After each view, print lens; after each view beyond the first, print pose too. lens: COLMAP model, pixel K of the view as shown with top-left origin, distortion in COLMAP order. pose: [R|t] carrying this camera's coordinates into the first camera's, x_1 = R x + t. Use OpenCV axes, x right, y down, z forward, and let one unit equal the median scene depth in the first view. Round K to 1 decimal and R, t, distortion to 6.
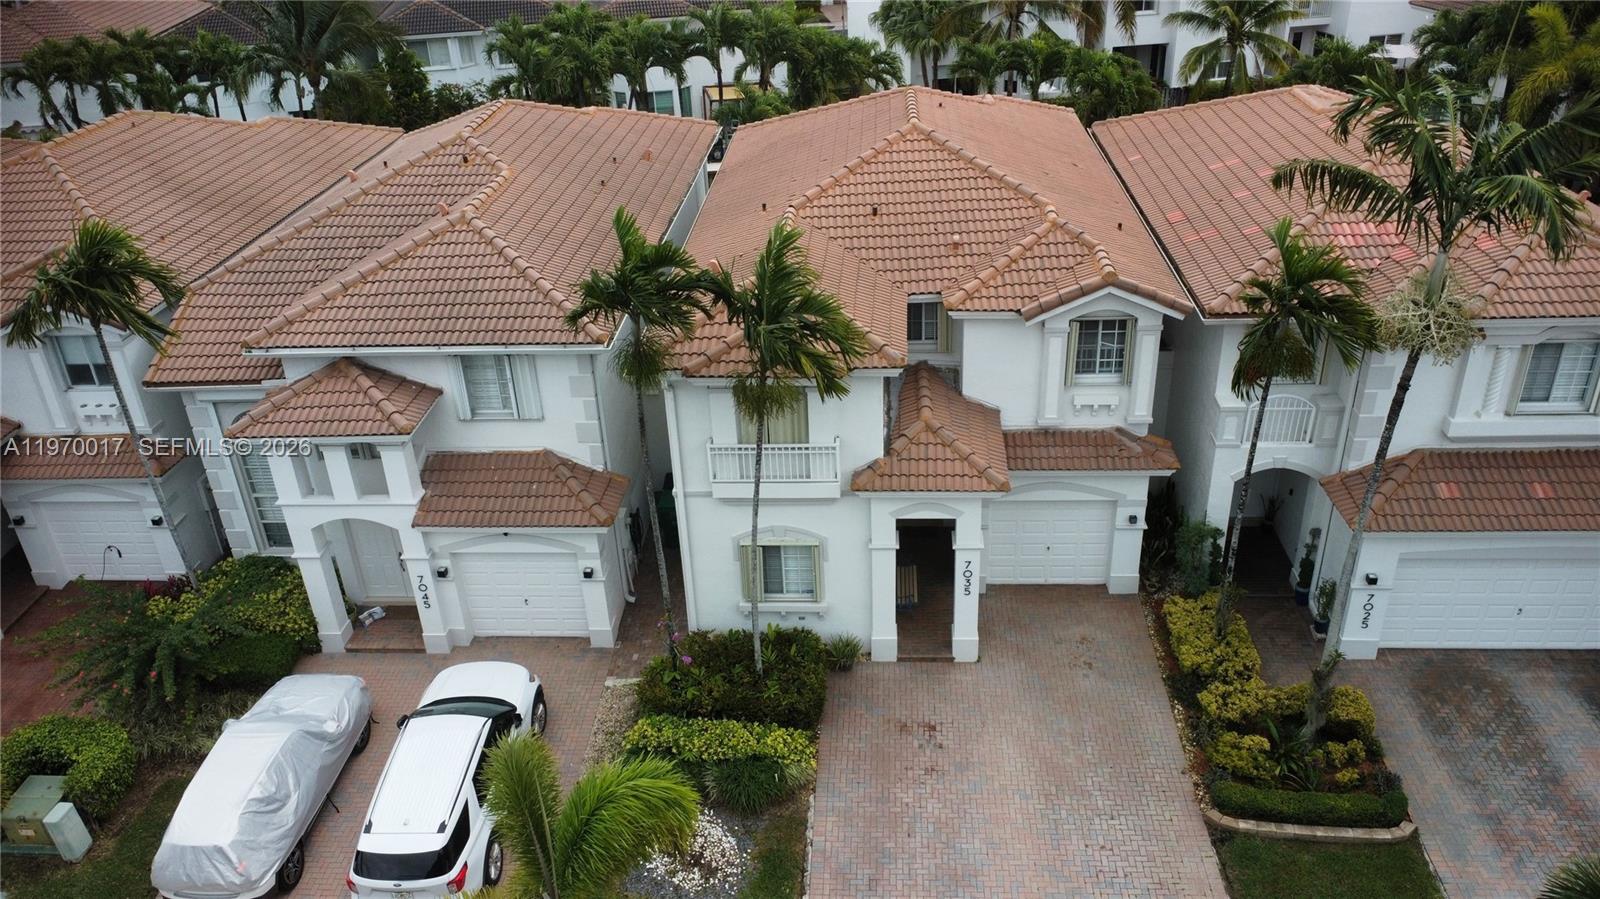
lens RADIAL K [[1192.4, 0, 794.7], [0, 1192.4, 452.2], [0, 0, 1]] dist [0.001165, 0.000939]
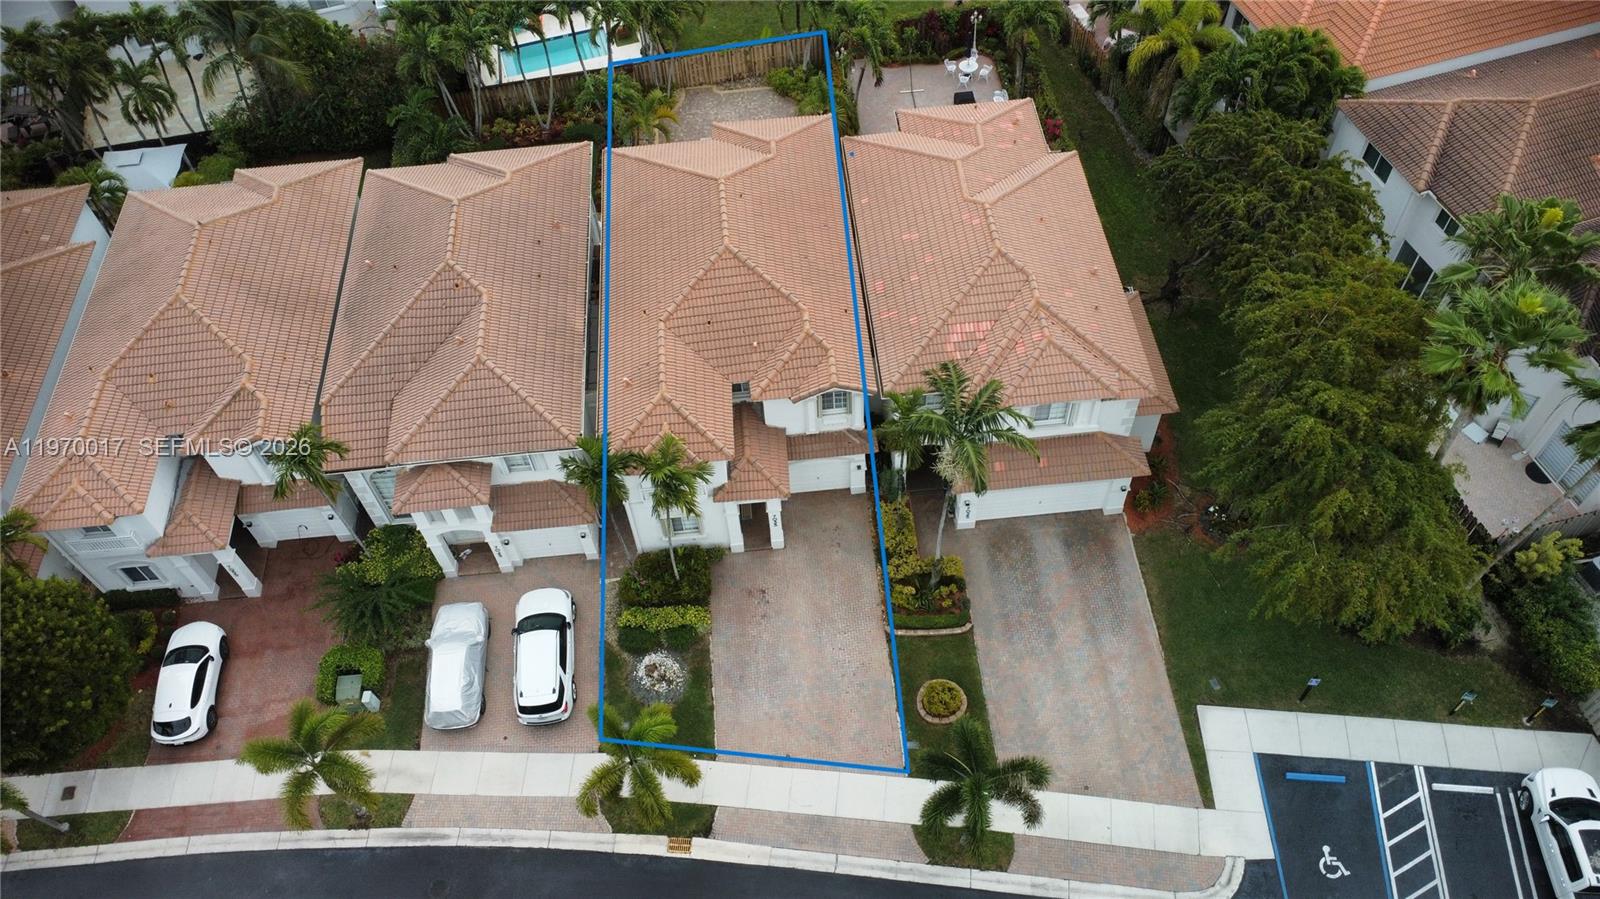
lens RADIAL K [[1192.4, 0, 794.7], [0, 1192.4, 452.2], [0, 0, 1]] dist [0.001165, 0.000939]
pose [[0.989137, -0.121304, 0.083025, 0.024341], [0.076014, 0.905530, 0.417417, -0.825960], [-0.125816, -0.406571, 0.904914, -0.768973]]
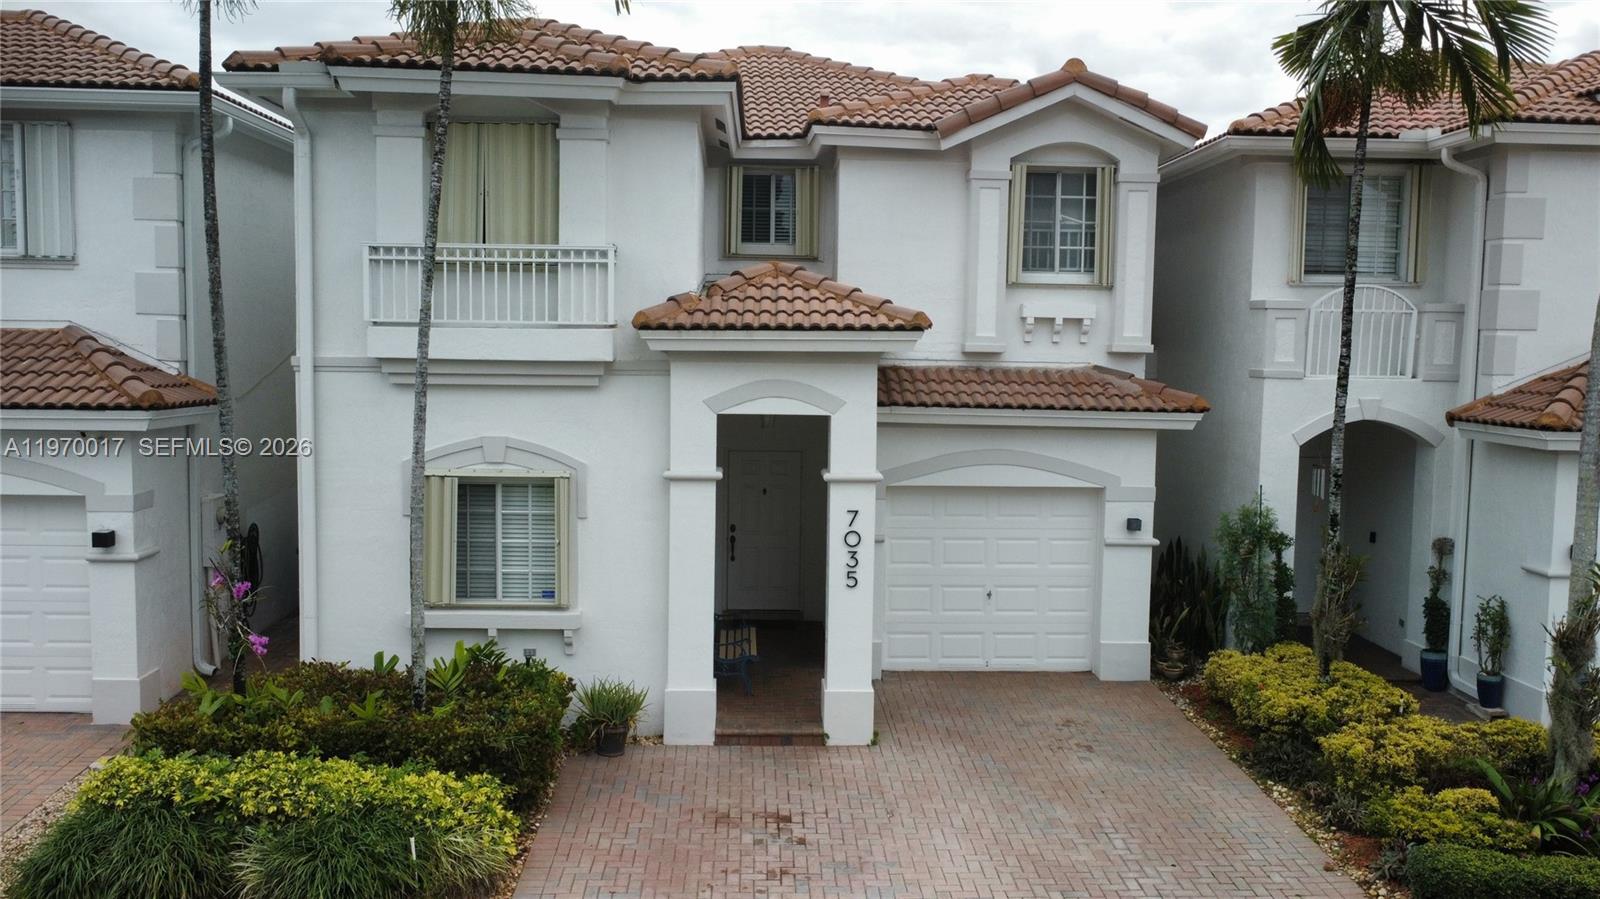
lens RADIAL K [[1325.7, 0, 792.8], [0, 1325.7, 452.0], [0, 0, 1]] dist [0.001958, -0.000984]
pose [[0.992623, 0.051606, 0.109706, 0.052522], [-0.002886, 0.914687, -0.404153, 0.298081], [-0.121204, 0.400855, 0.908088, 0.452742]]
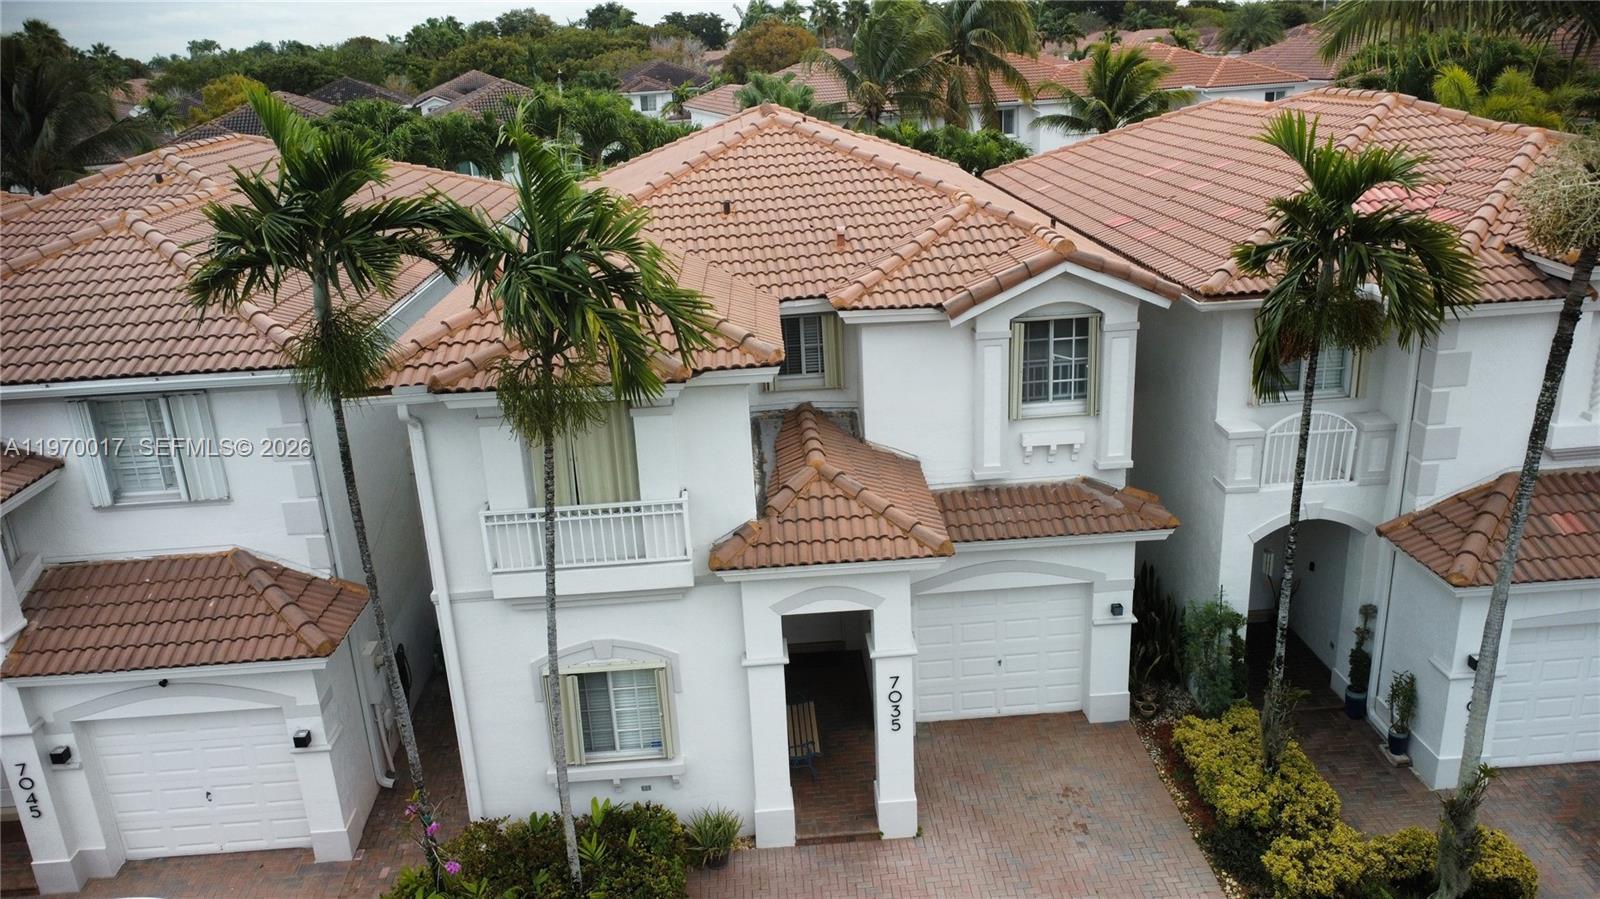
lens RADIAL K [[1192.4, 0, 794.7], [0, 1192.4, 452.2], [0, 0, 1]] dist [0.001165, 0.000939]
pose [[0.992751, -0.043336, 0.112108, 0.022082], [0.061509, 0.984523, -0.164106, 0.072735], [-0.103261, 0.169812, 0.980051, 0.334359]]
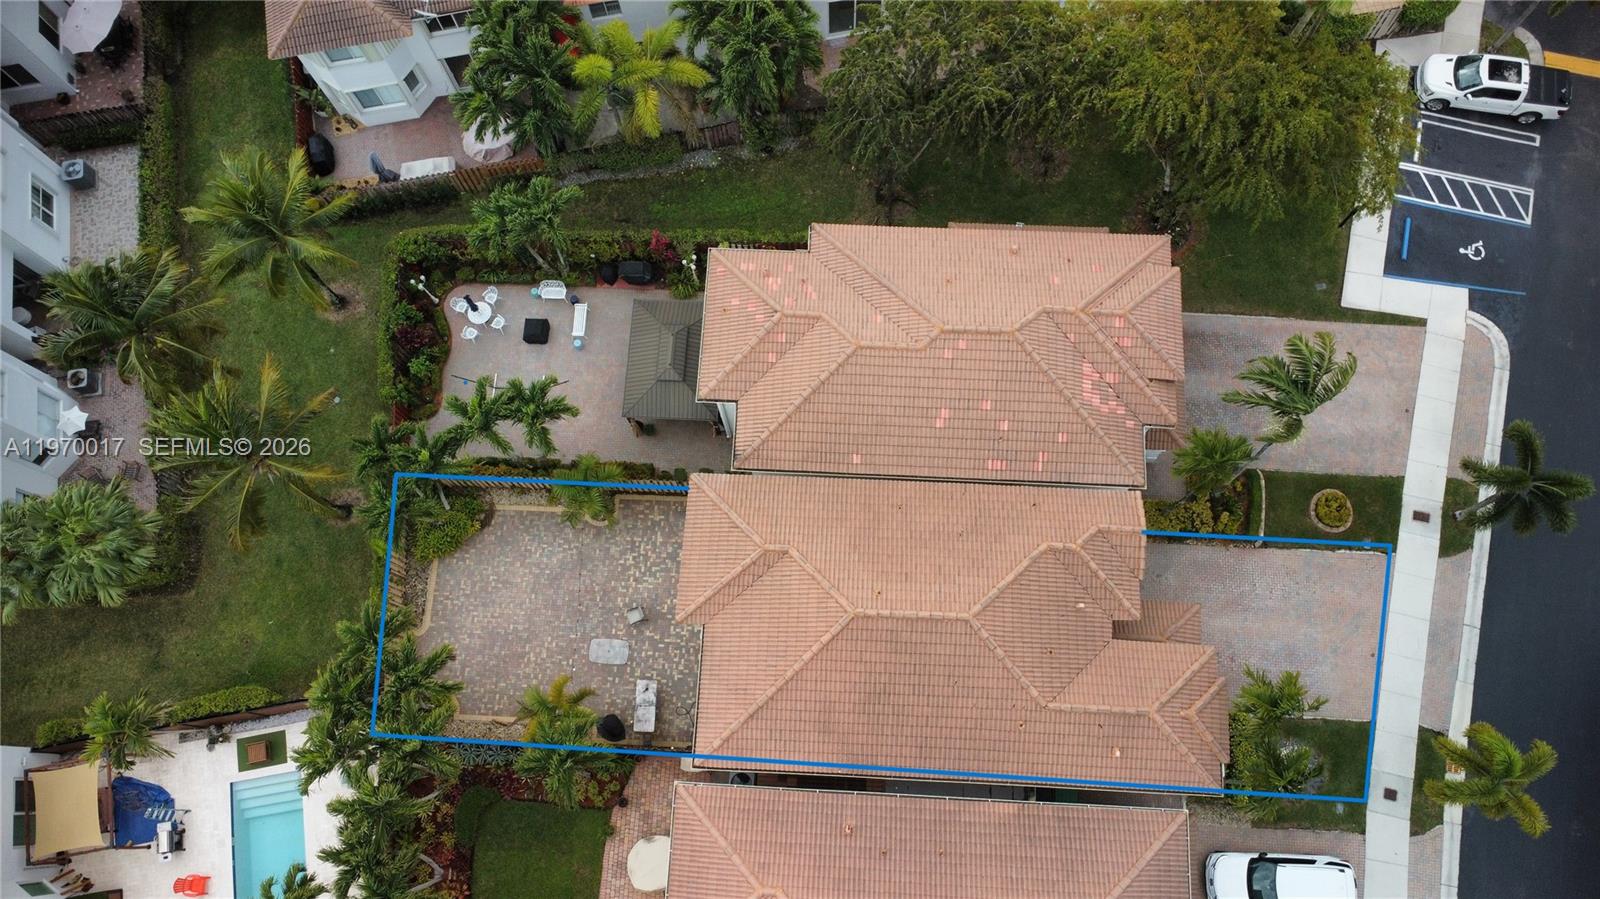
lens RADIAL K [[1192.4, 0, 794.7], [0, 1192.4, 452.2], [0, 0, 1]] dist [0.001165, 0.000939]
pose [[-0.015703, -0.948615, 0.316044, -0.190169], [0.503658, 0.265549, 0.822078, -1.900181], [-0.863760, 0.172087, 0.473607, 0.543838]]
